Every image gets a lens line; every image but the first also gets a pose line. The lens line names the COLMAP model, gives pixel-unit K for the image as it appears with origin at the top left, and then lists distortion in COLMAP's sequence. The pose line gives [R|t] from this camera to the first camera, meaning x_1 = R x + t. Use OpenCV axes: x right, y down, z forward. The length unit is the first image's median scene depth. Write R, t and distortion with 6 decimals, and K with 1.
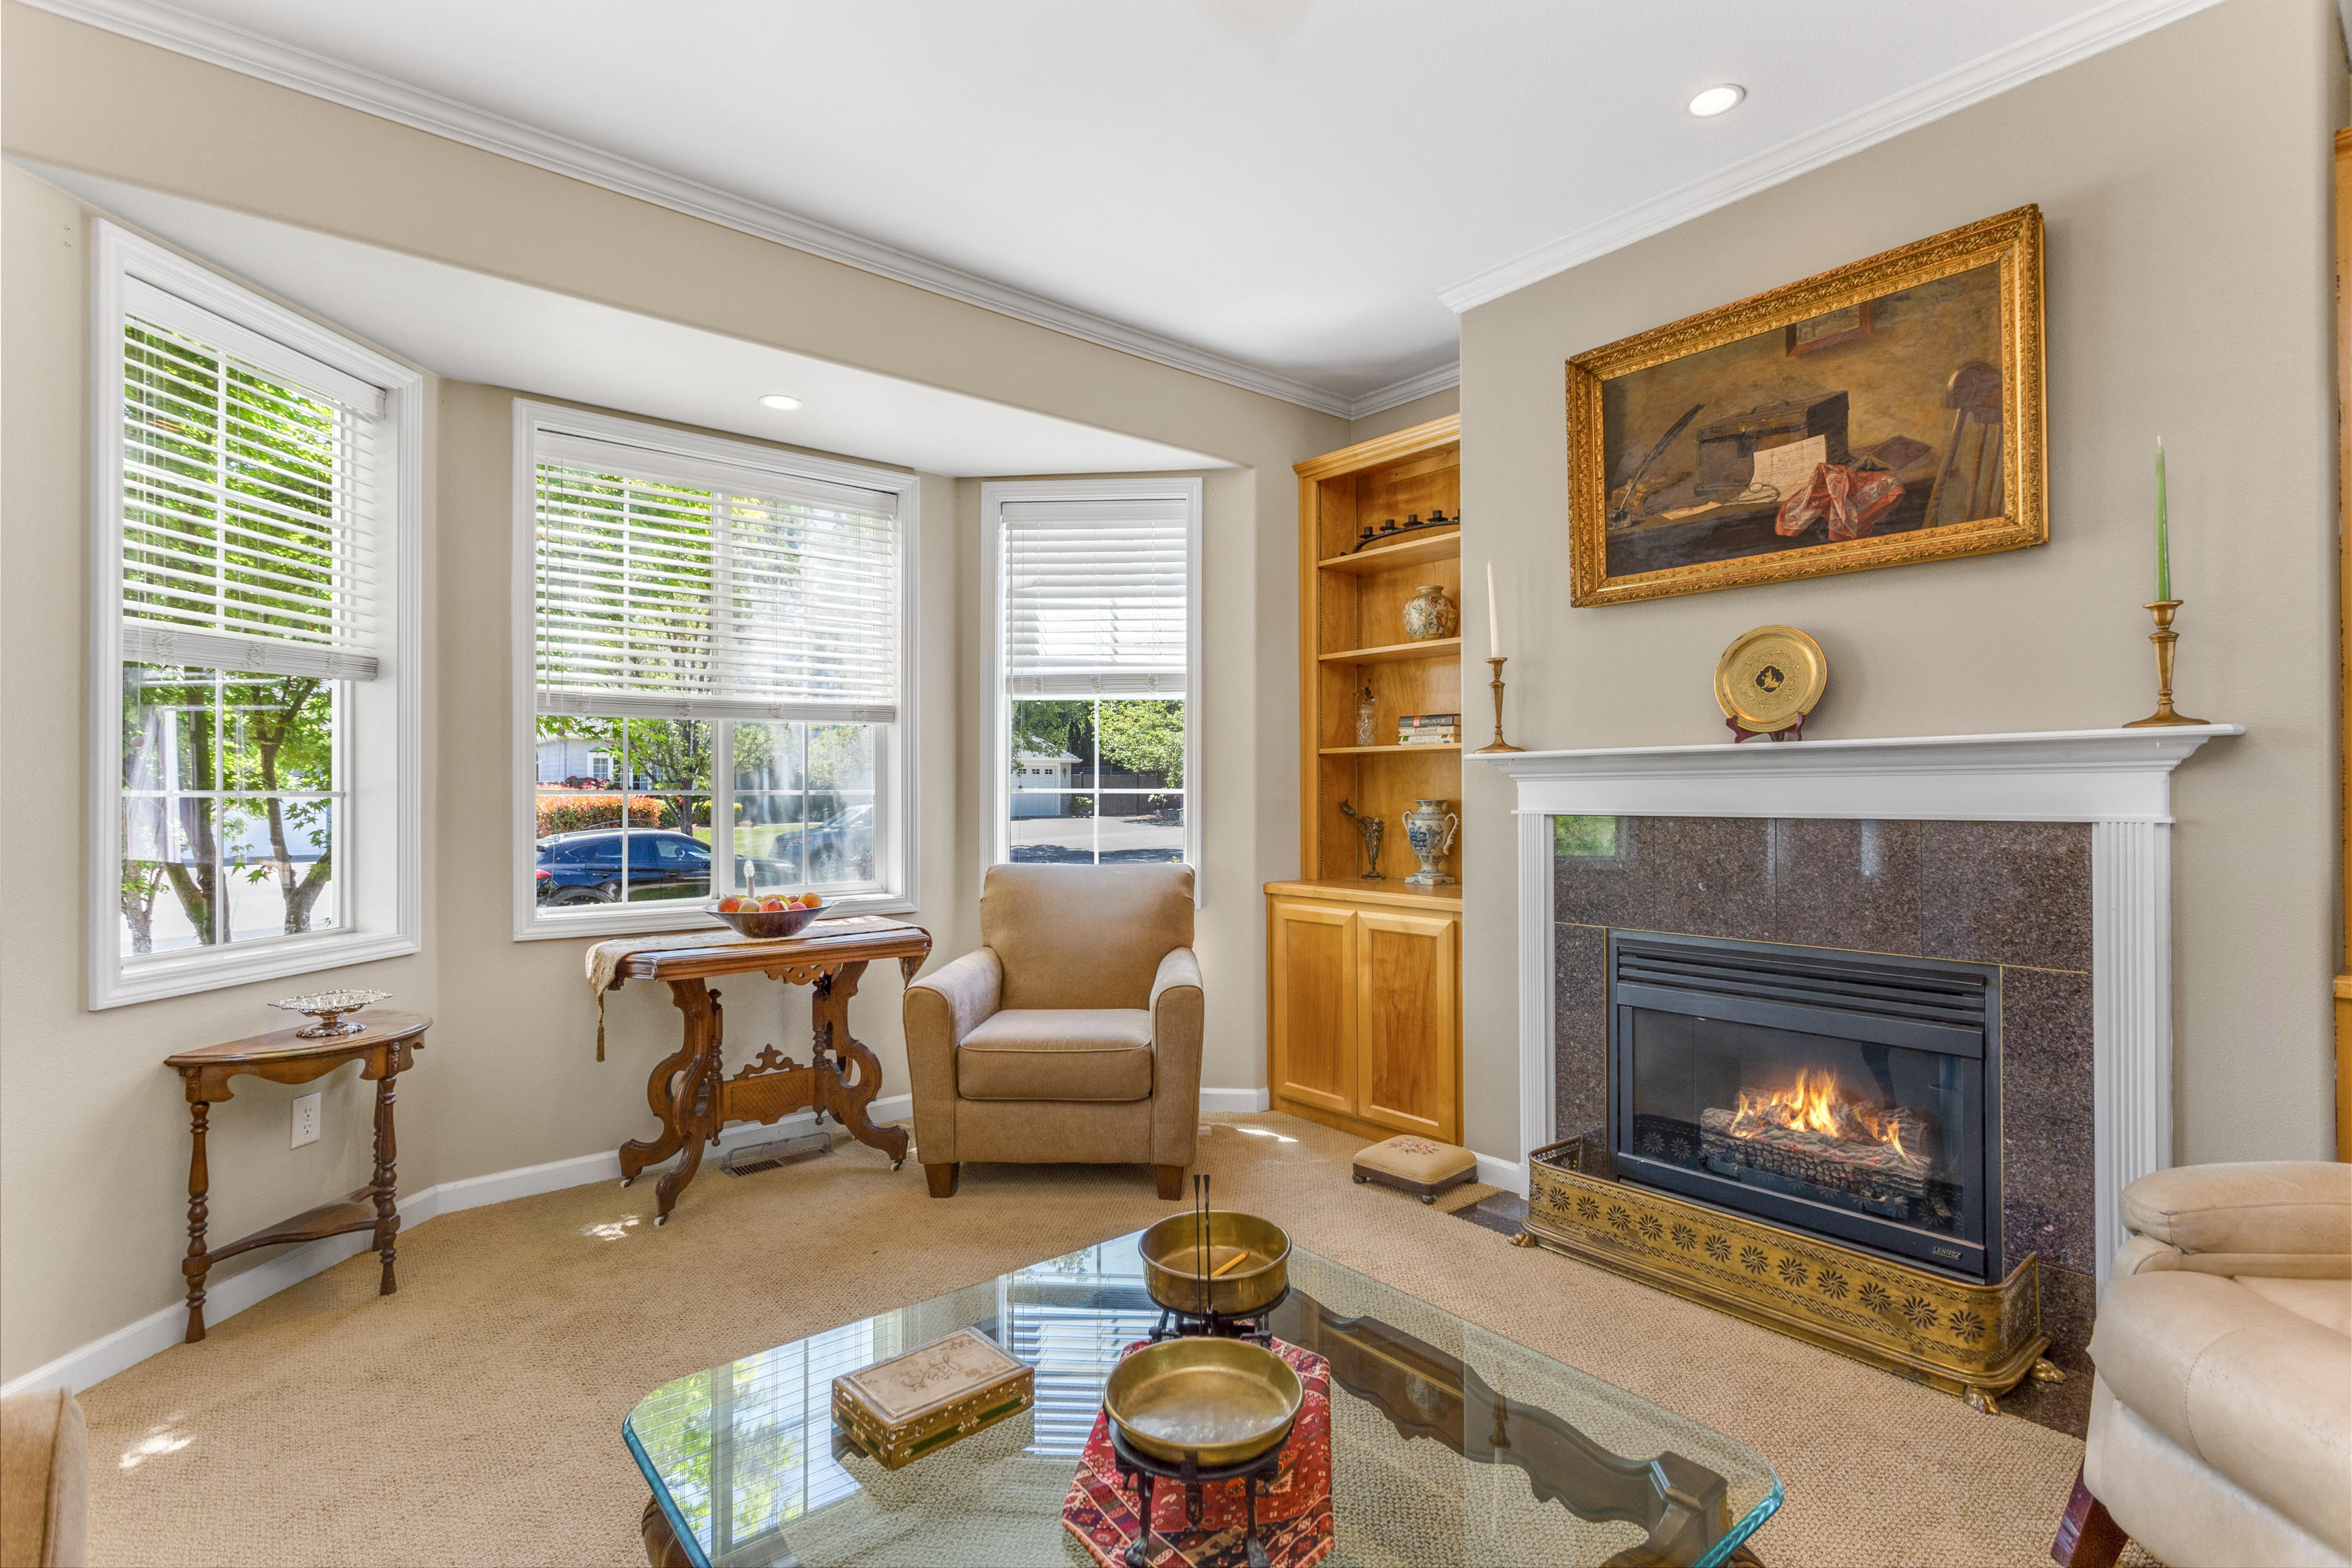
lens RADIAL K [[1097.2, 0, 1167.3], [0, 1097.2, 783.3], [0, 0, 1]] dist [0.002620, 0.000753]
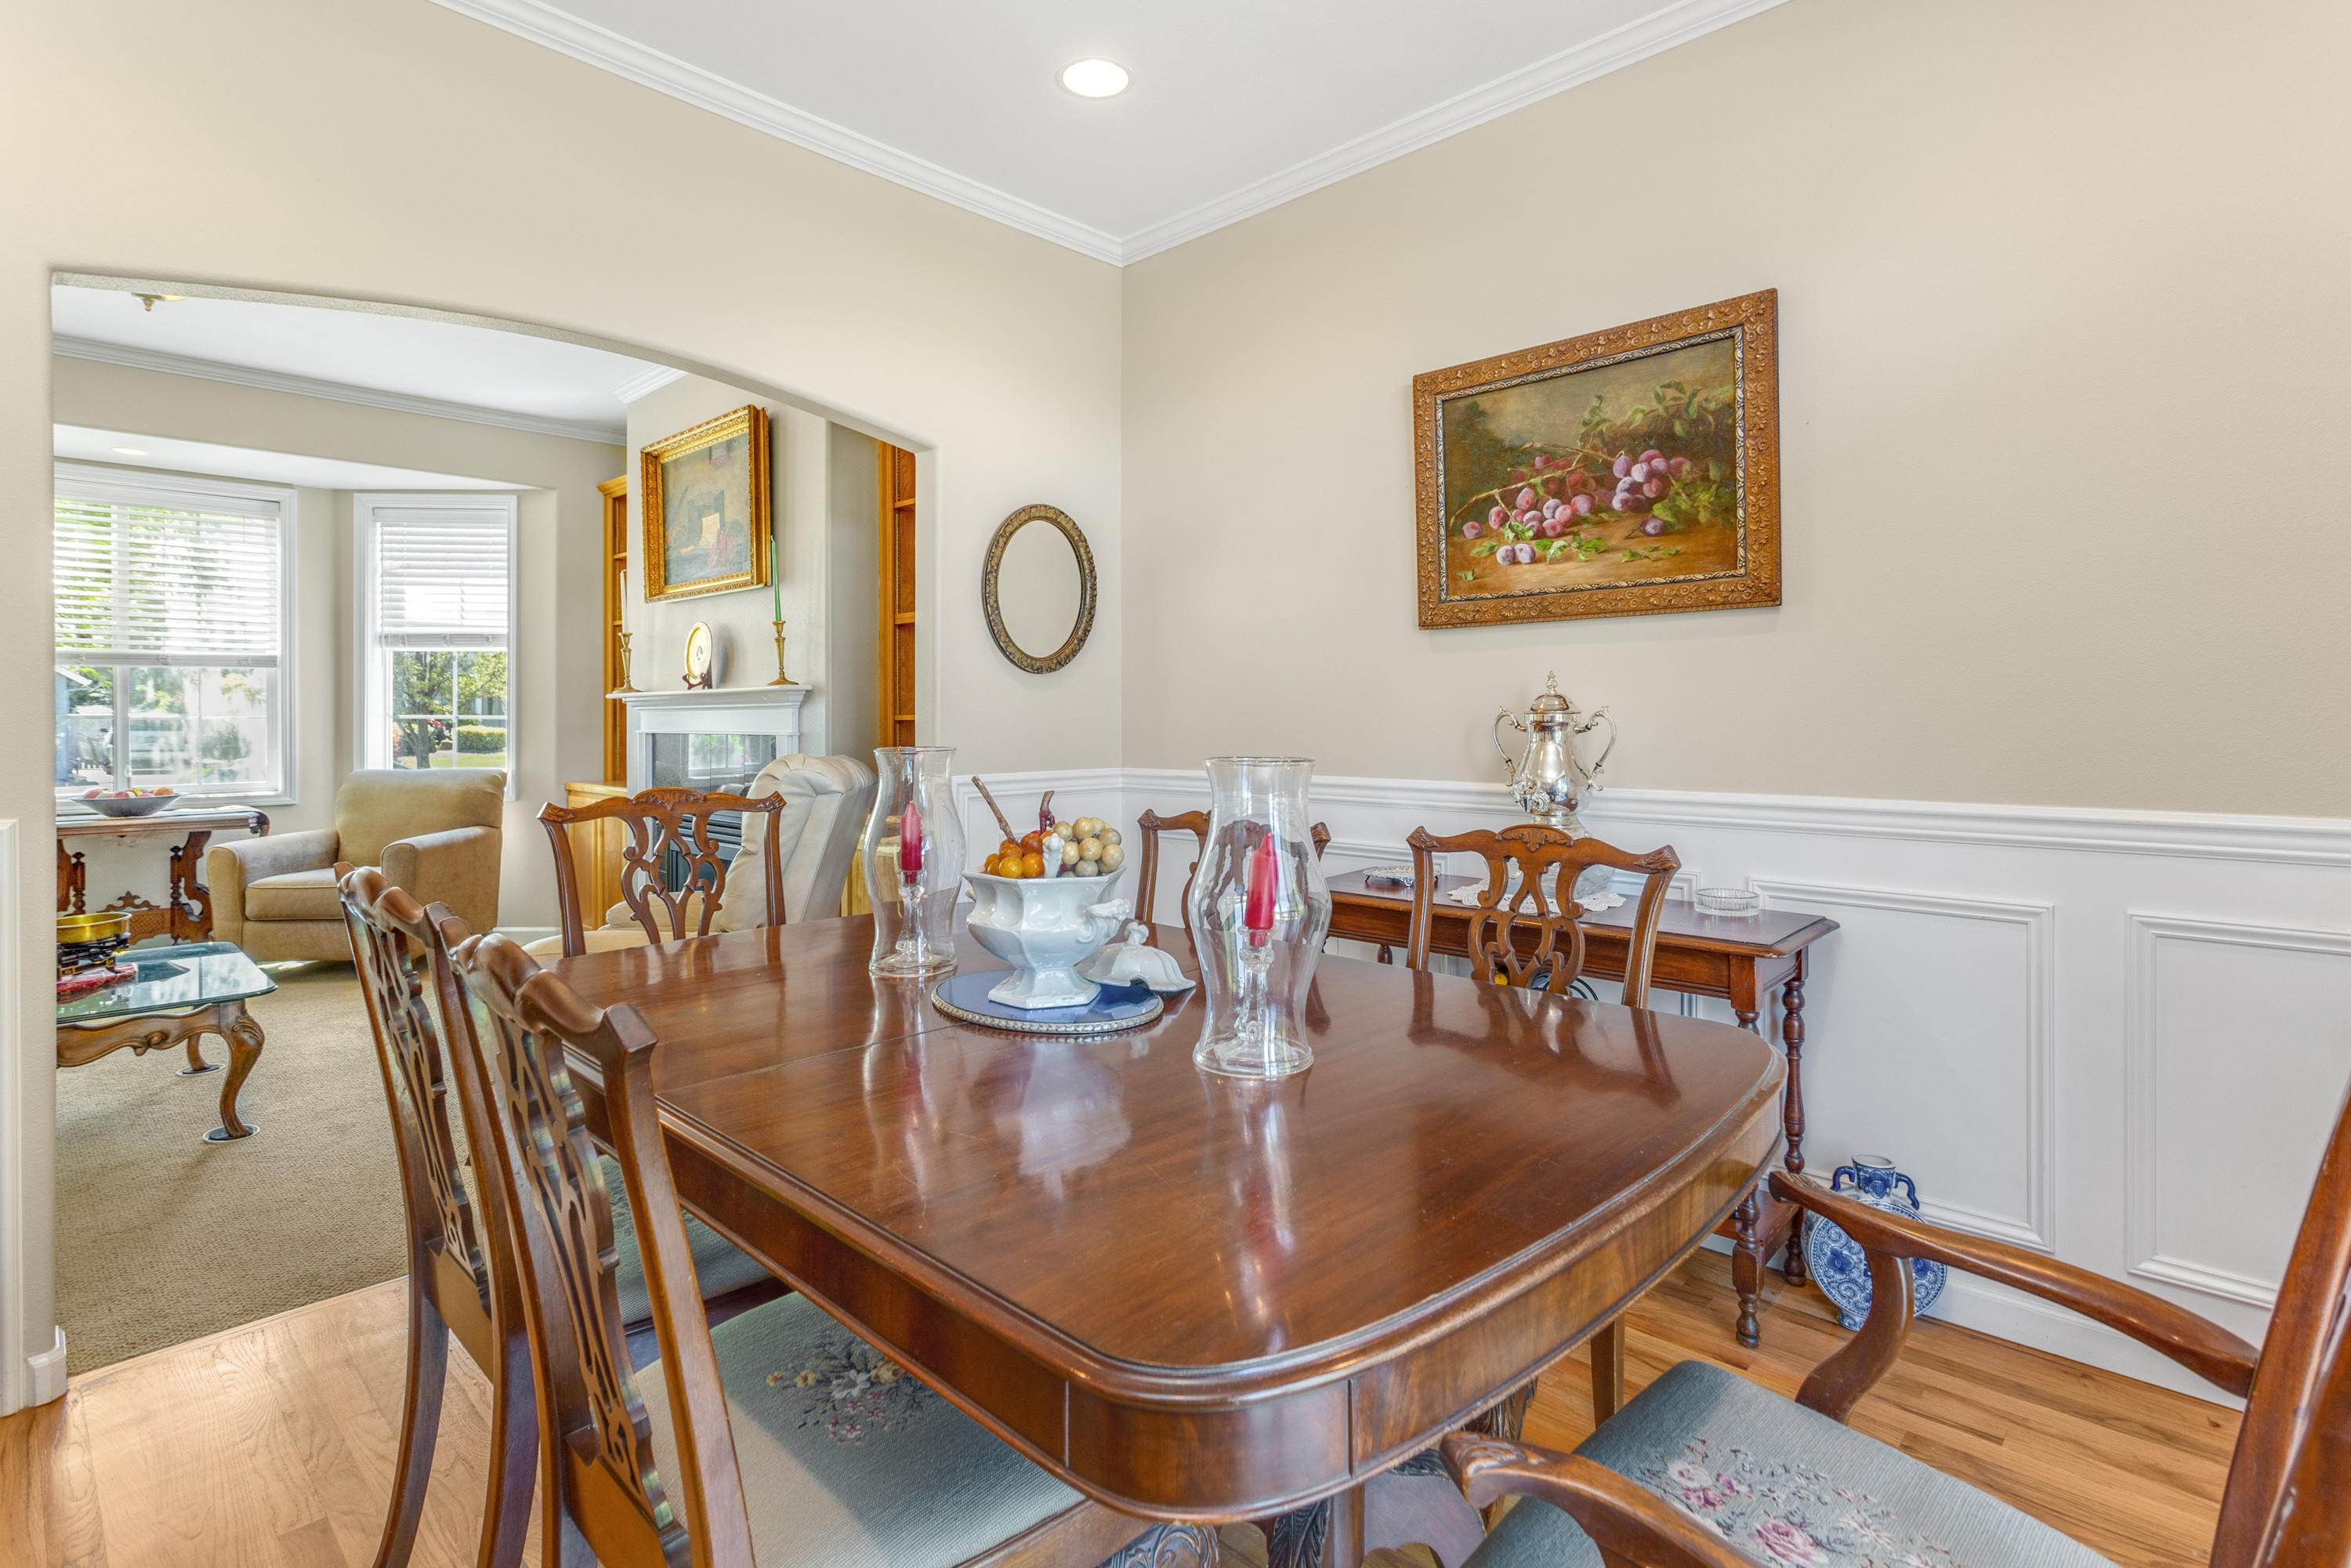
lens RADIAL K [[1133.7, 0, 1105.4], [0, 1133.7, 707.1], [0, 0, 1]] dist [0.026882, 0.000138]
pose [[0.996618, 0.003014, 0.082113, 0.915870], [-0.002970, 0.999995, -0.000660, -0.010039], [-0.082114, 0.000413, 0.996623, -0.725438]]
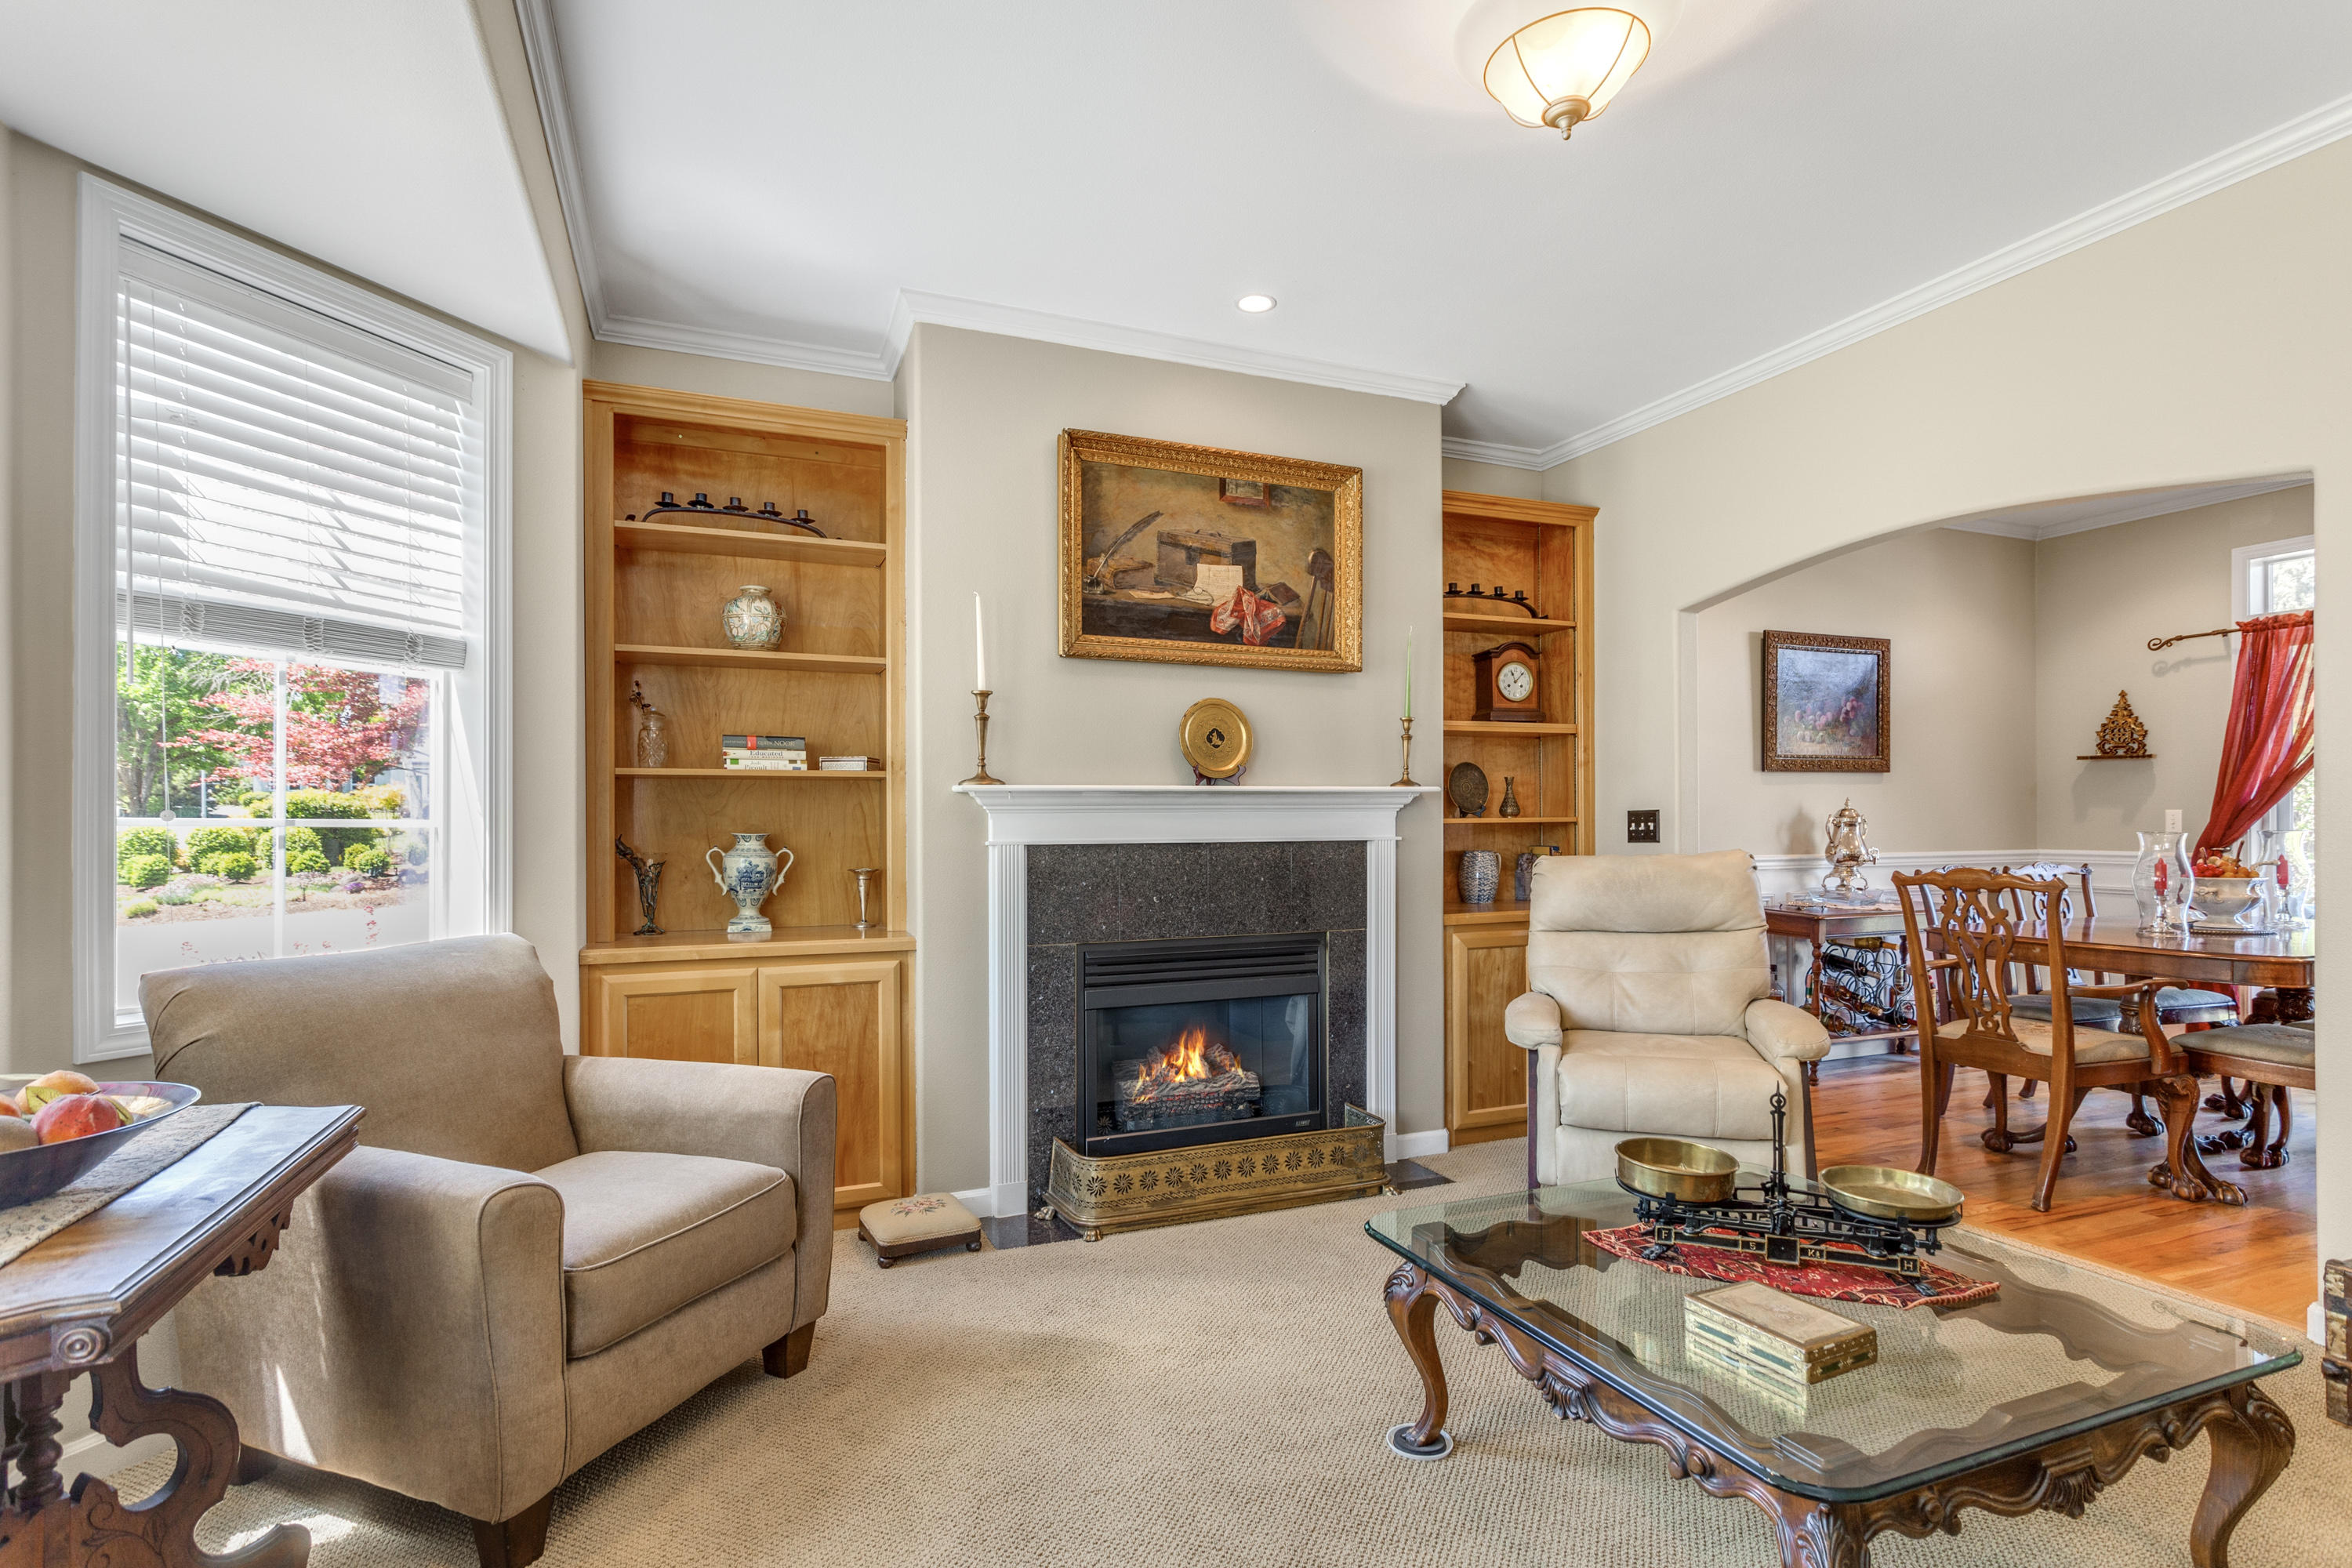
lens RADIAL K [[1164.0, 0, 1185.3], [0, 1164.0, 817.1], [0, 0, 1]] dist [0.000993, 0.000150]
pose [[0.293608, 0.010170, 0.955872, -0.716726], [-0.002531, 0.999948, -0.009861, 0.013080], [-0.955923, 0.000476, 0.293619, 0.548740]]
